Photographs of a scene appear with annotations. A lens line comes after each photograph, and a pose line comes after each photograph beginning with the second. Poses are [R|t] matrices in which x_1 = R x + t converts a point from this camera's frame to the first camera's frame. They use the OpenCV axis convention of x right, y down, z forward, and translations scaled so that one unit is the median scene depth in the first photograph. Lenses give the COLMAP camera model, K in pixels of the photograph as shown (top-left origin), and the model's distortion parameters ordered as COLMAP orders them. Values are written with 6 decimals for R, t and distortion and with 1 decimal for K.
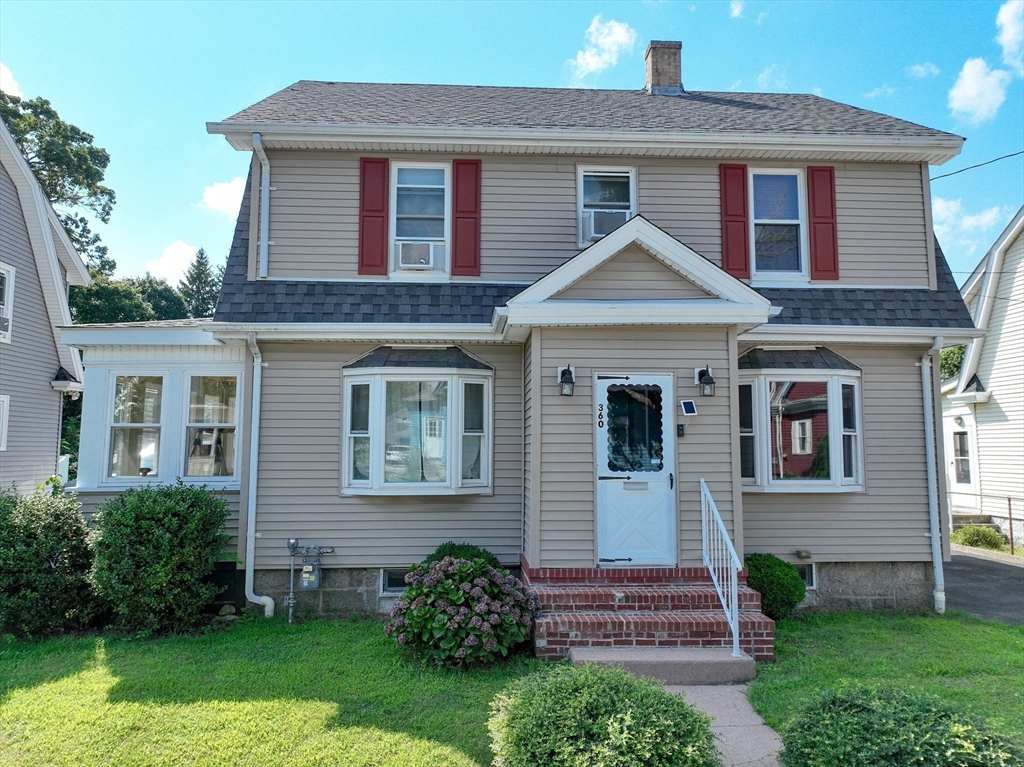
lens RADIAL K [[710.1, 0, 512.0], [0, 710.1, 383.5], [0, 0, 1]] dist [0.000483, 0.001112]
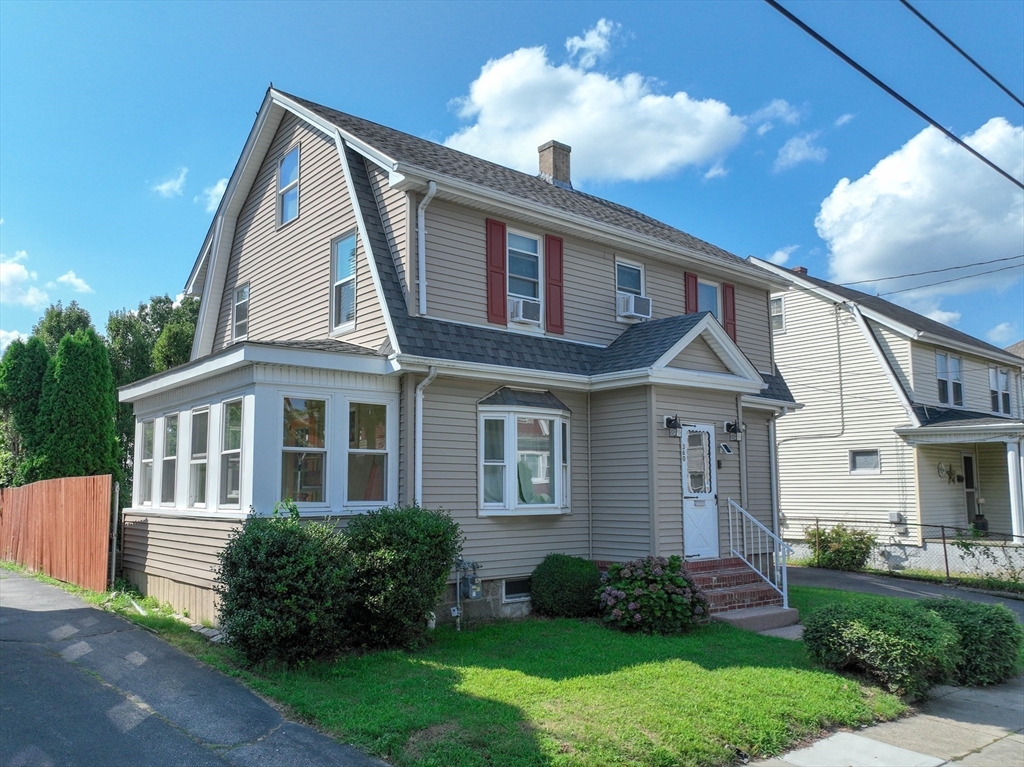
lens RADIAL K [[791.6, 0, 512.0], [0, 791.6, 383.5], [0, 0, 1]] dist [0.001941, 0.000904]
pose [[0.803818, 0.073828, 0.590276, -0.943914], [-0.060421, 0.997270, -0.042453, -0.003717], [-0.591799, -0.001540, 0.806084, -0.047061]]
